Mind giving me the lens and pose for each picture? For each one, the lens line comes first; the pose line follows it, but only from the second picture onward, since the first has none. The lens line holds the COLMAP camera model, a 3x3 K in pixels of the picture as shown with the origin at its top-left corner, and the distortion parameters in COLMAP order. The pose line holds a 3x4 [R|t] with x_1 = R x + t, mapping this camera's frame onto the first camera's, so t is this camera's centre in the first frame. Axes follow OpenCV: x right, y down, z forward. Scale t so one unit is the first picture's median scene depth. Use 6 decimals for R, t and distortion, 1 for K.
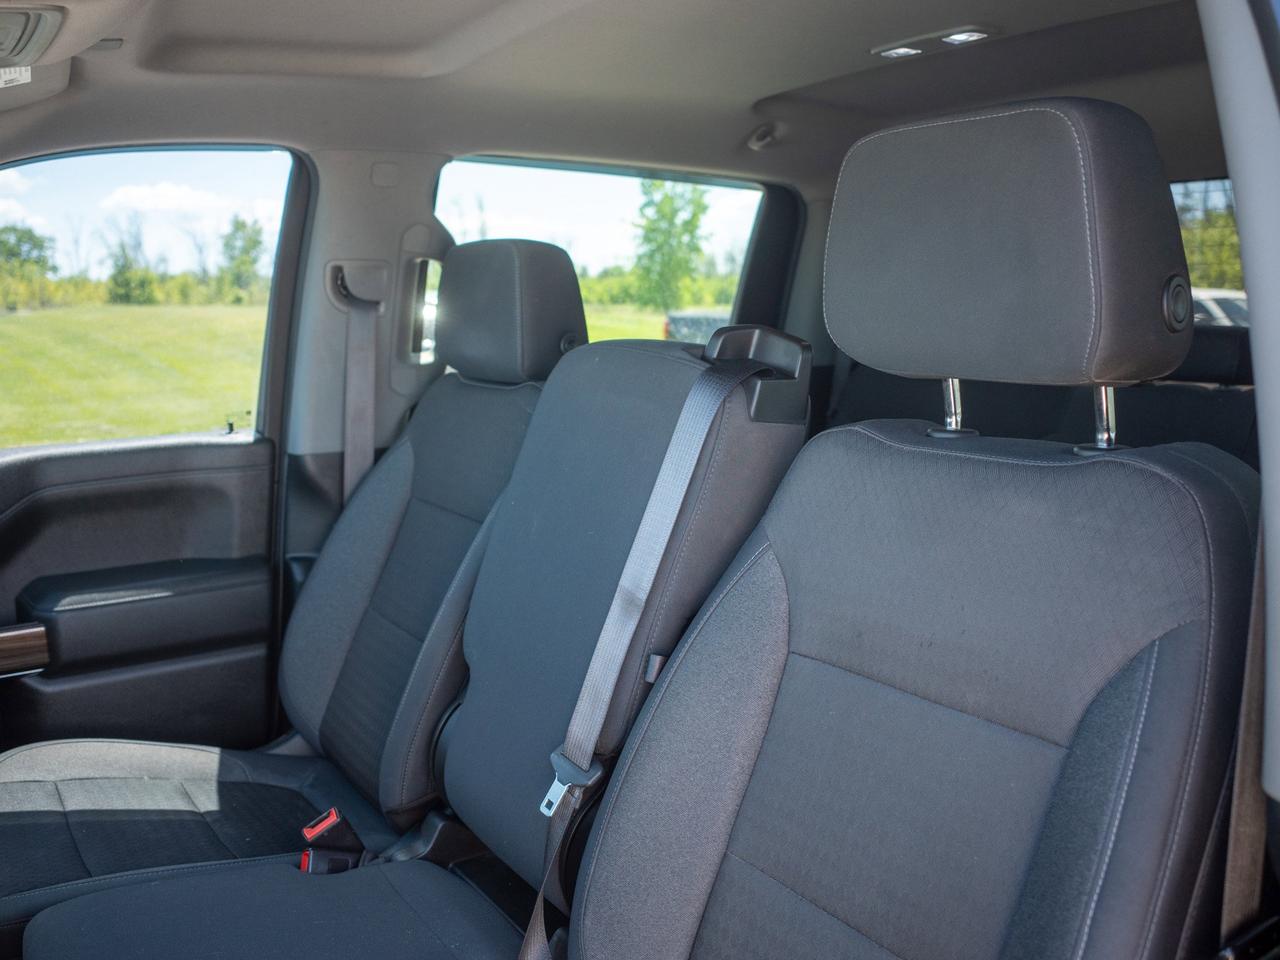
lens RADIAL K [[1161.6, 0, 640.0], [0, 1161.6, 480.0], [0, 0, 1]] dist [-0.066393, 0.105399]
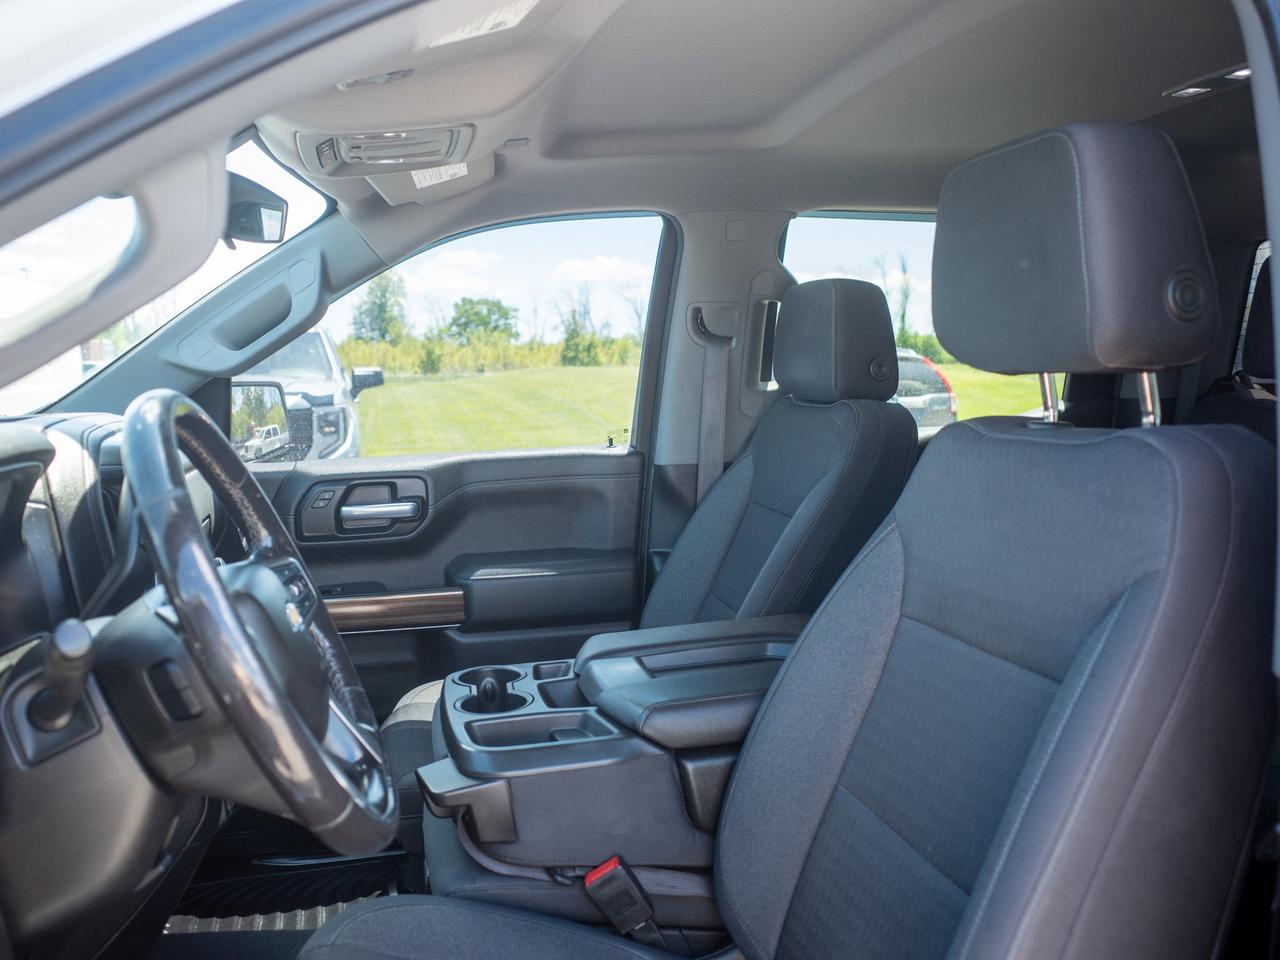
lens RADIAL K [[1161.6, 0, 640.0], [0, 1161.6, 480.0], [0, 0, 1]] dist [-0.066393, 0.105399]
pose [[0.935419, 0.023400, -0.352766, 0.107497], [-0.041737, 0.998139, -0.044461, 0.047545], [0.351069, 0.056313, 0.934655, -0.131317]]
